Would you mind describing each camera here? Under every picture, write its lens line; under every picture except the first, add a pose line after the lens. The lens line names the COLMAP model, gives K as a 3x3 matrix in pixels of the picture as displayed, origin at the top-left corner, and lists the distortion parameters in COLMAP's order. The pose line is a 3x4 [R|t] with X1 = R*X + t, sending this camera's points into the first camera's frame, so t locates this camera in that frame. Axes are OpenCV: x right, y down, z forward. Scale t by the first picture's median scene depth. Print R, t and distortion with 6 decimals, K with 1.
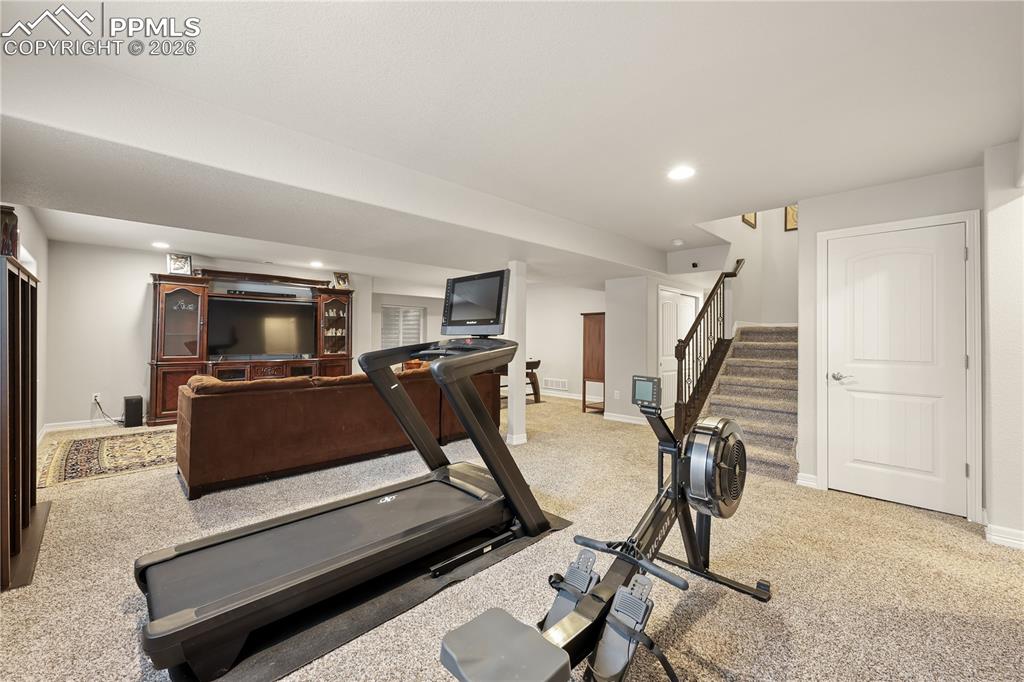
lens RADIAL K [[408.0, 0, 514.1], [0, 408.0, 335.5], [0, 0, 1]] dist [0.000919, 0.000039]
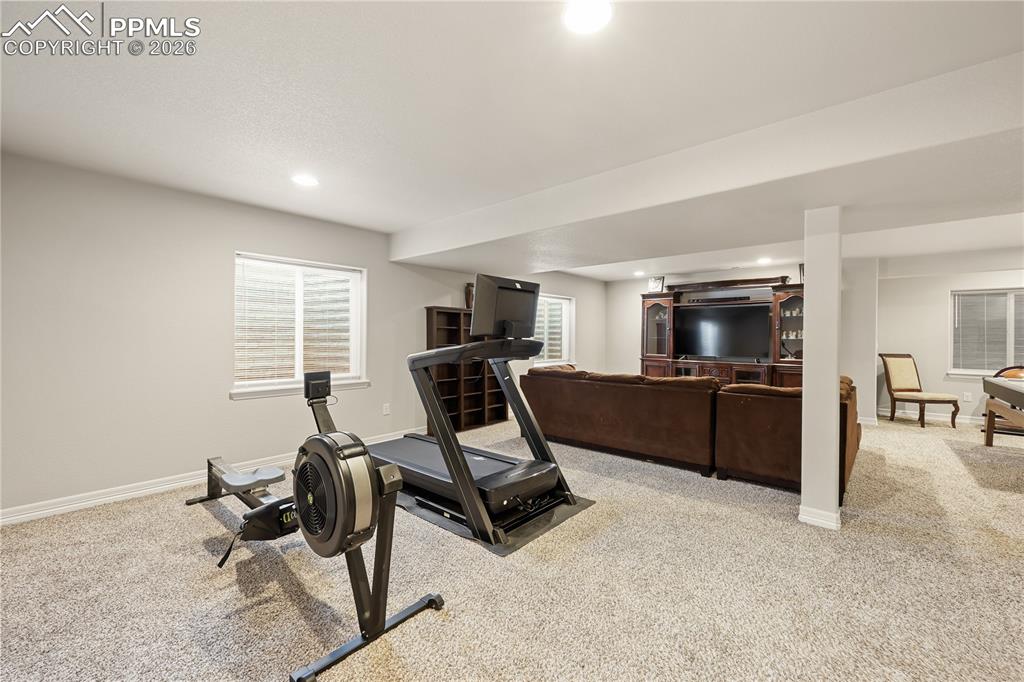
lens RADIAL K [[408.0, 0, 514.6], [0, 408.0, 339.6], [0, 0, 1]] dist [0.000919, 0.000039]
pose [[0.092116, 0.001731, -0.995747, 0.464851], [0.000070, 0.999998, 0.001745, 0.001123], [0.995748, -0.000230, 0.092116, 0.438266]]
